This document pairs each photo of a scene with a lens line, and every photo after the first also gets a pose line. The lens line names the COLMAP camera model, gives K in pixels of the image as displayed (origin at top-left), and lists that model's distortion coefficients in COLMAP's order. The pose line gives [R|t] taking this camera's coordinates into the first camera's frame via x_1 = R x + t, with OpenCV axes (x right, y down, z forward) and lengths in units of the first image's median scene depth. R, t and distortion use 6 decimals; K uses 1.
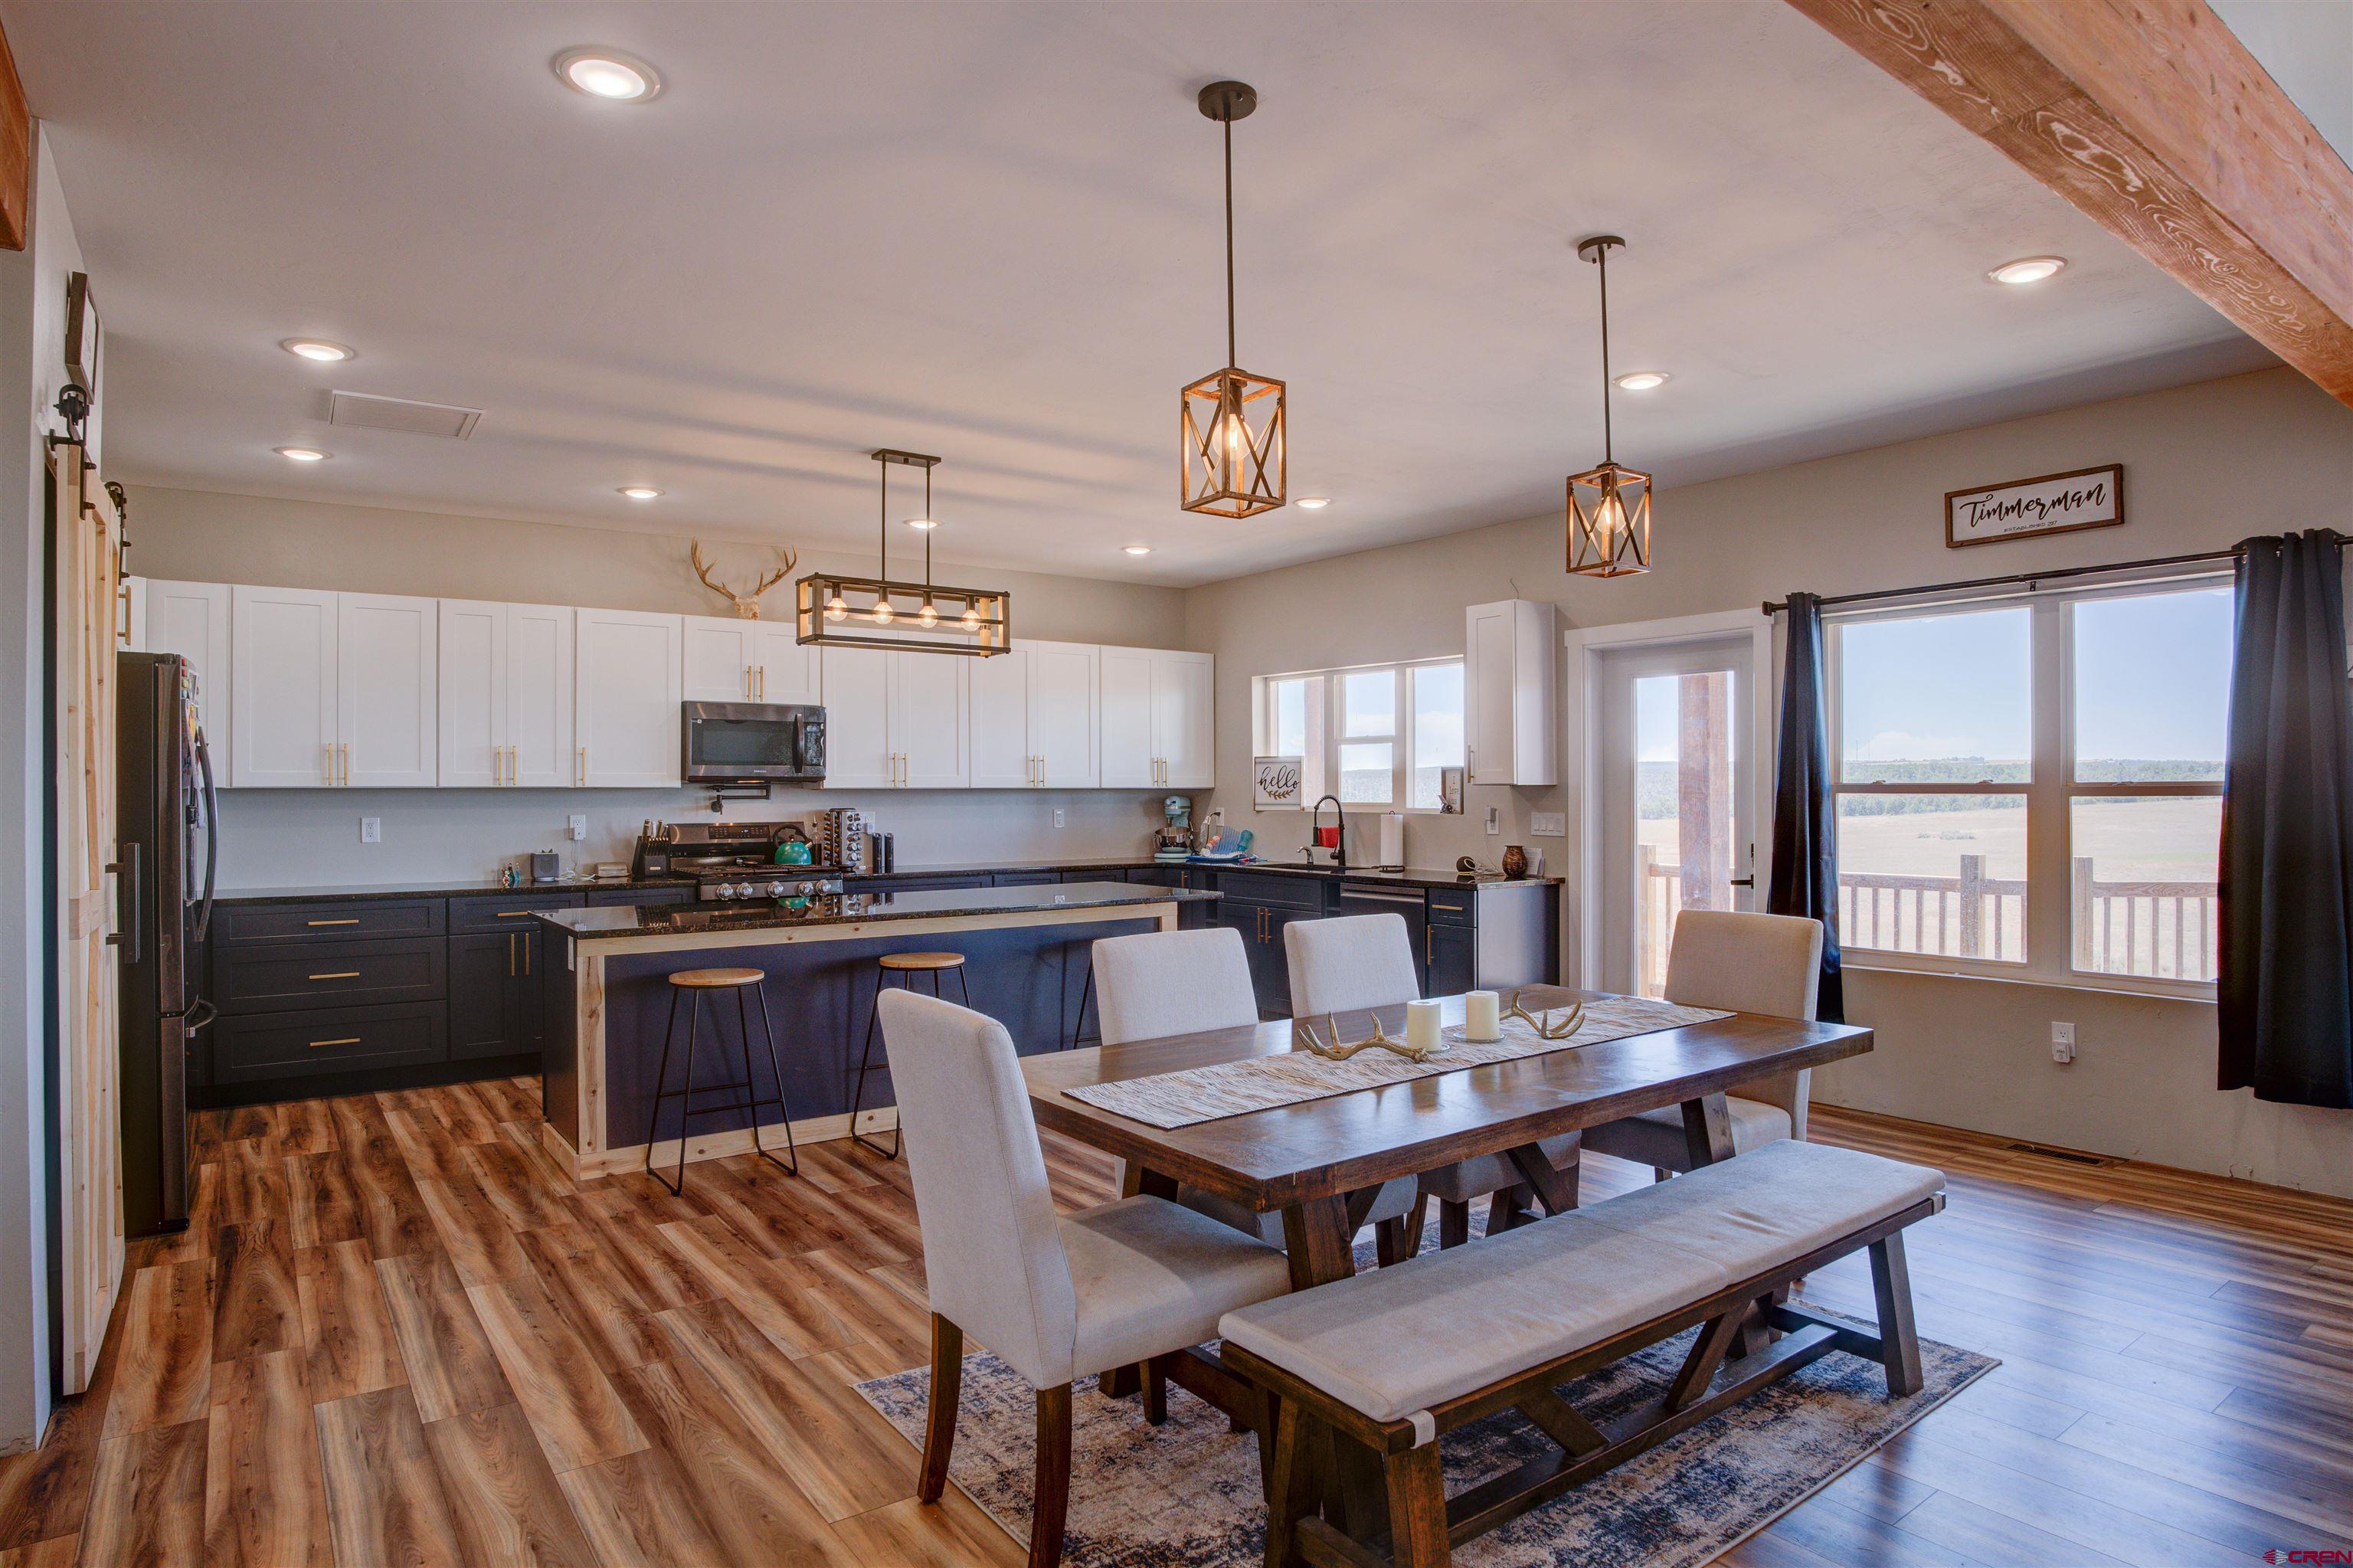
lens RADIAL K [[1311.4, 0, 1176.2], [0, 1311.4, 782.9], [0, 0, 1]] dist [-0.061377, 0.006124]
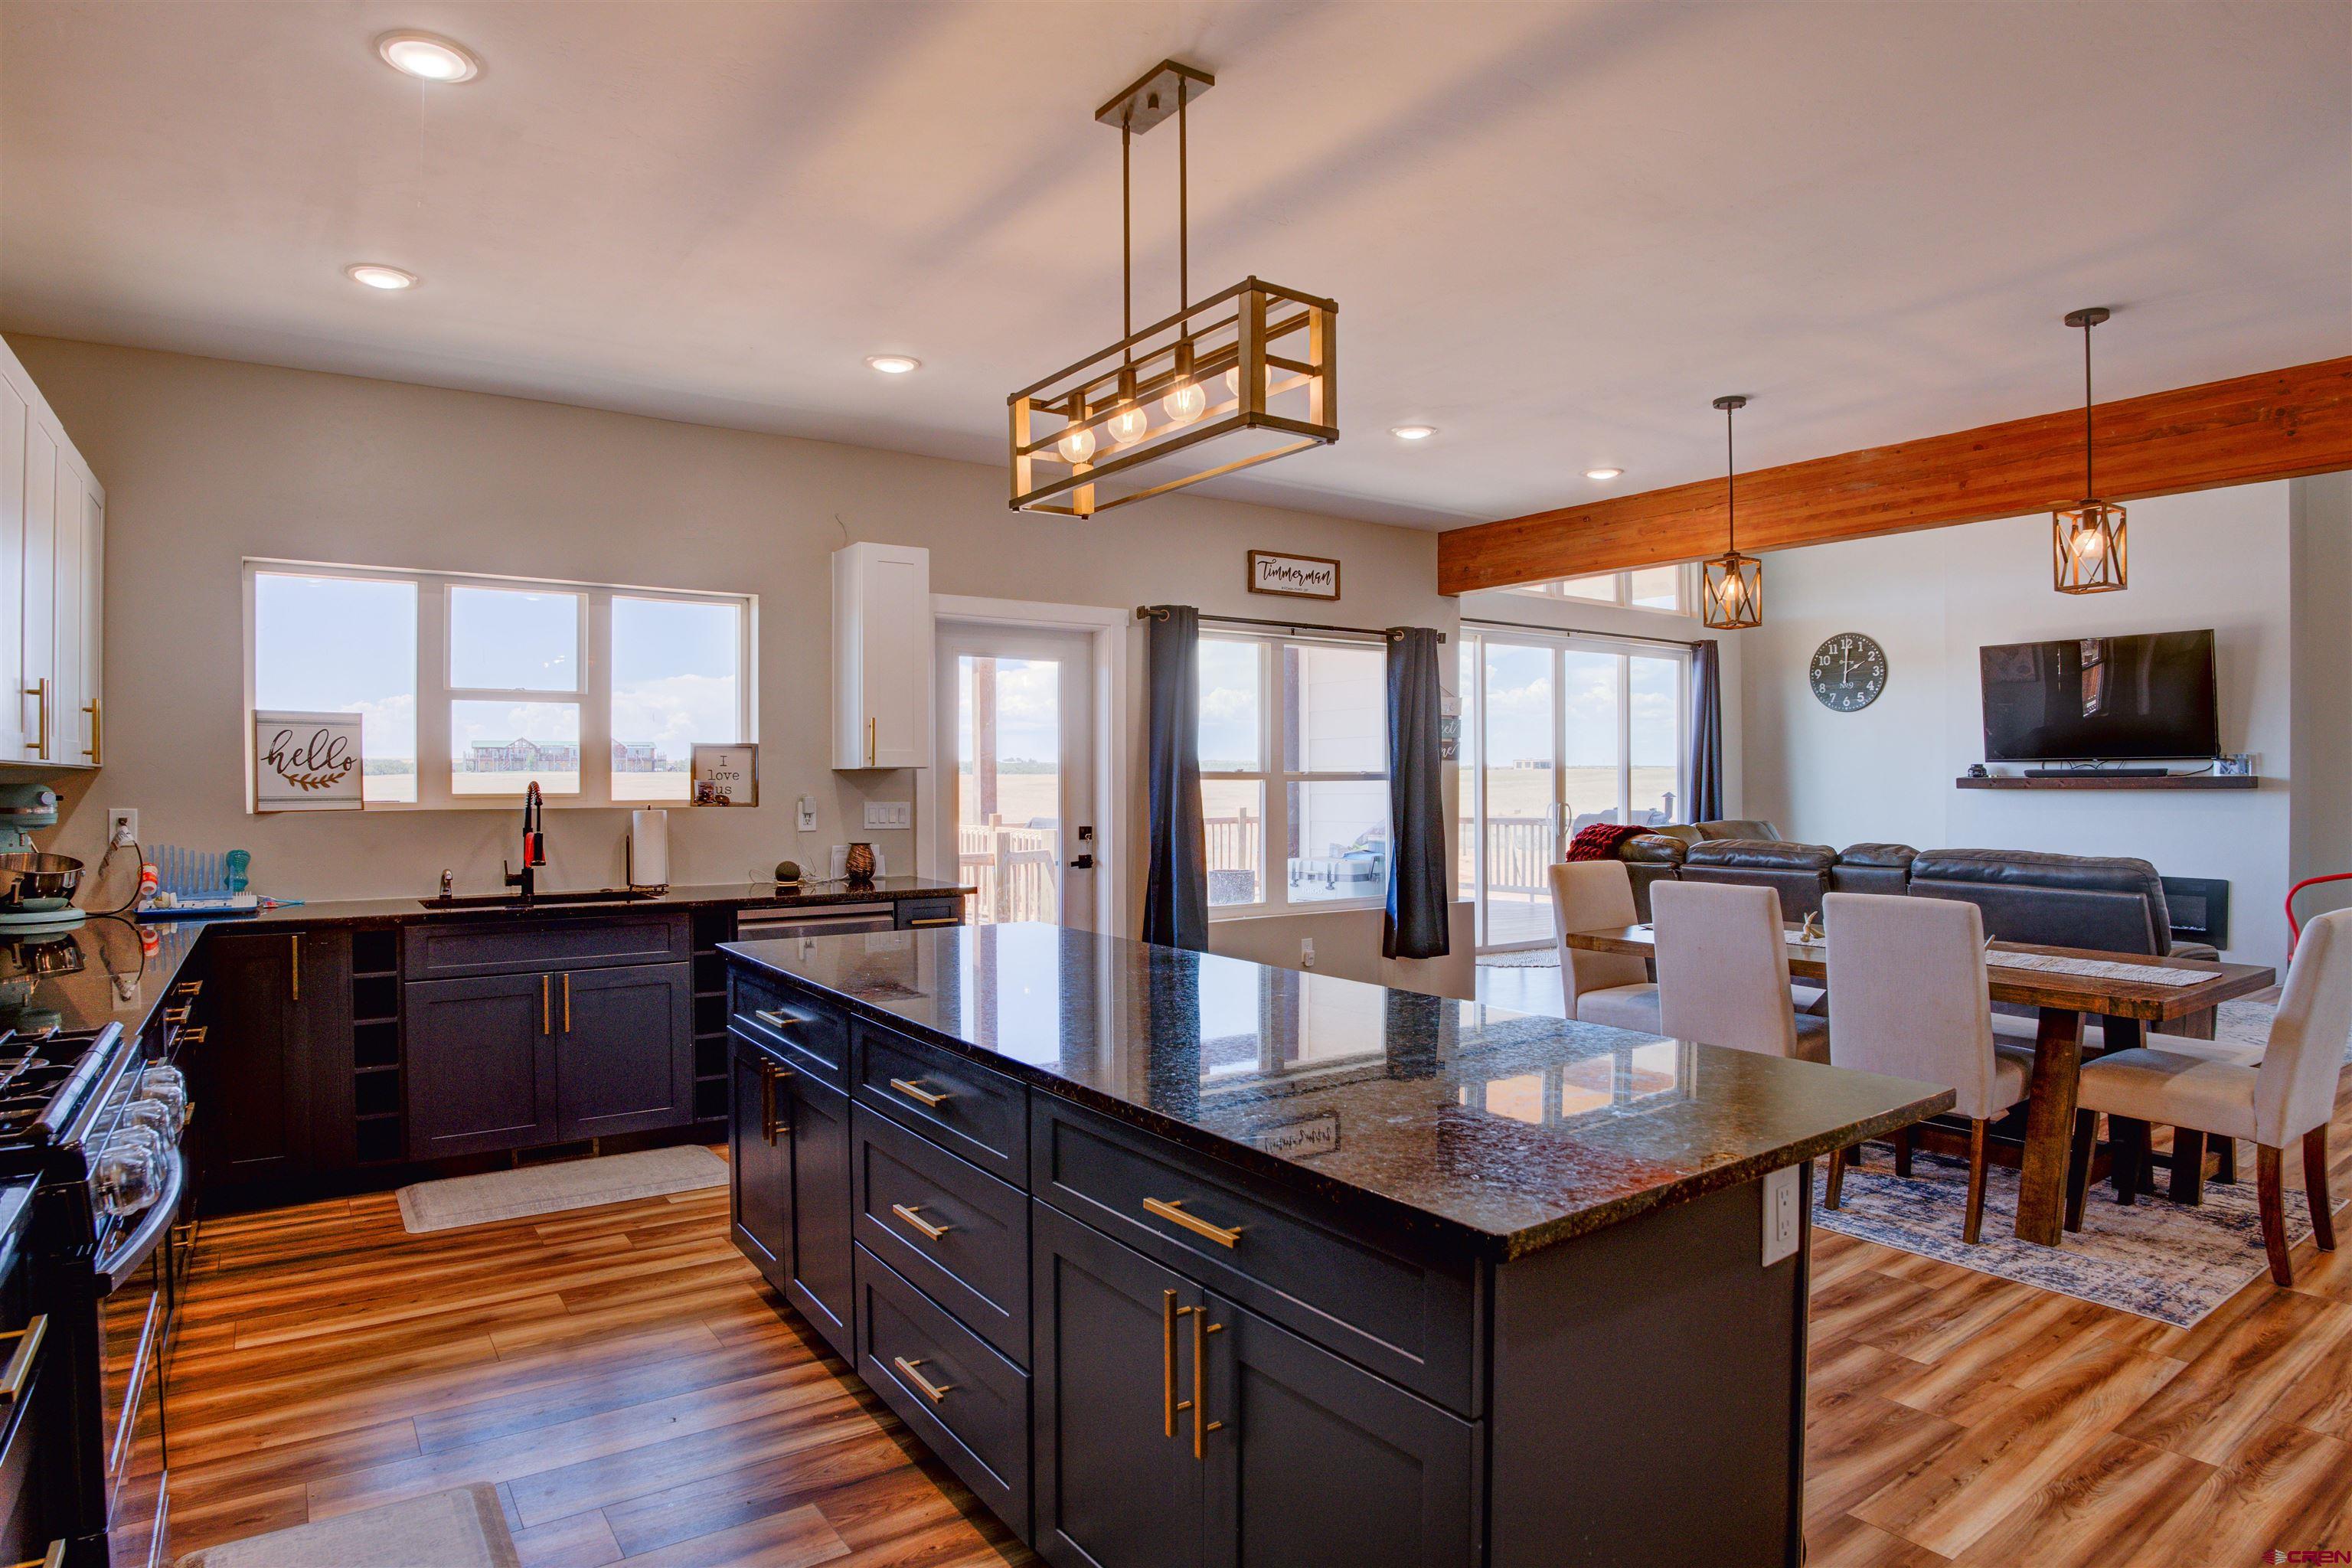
lens RADIAL K [[1310.8, 0, 1195.0], [0, 1310.8, 788.0], [0, 0, 1]] dist [-0.061377, 0.006124]
pose [[0.011865, -0.002065, 0.999927, -0.759820], [-0.002789, 0.999994, 0.002098, 0.015635], [-0.999926, -0.002814, 0.011860, 1.067922]]
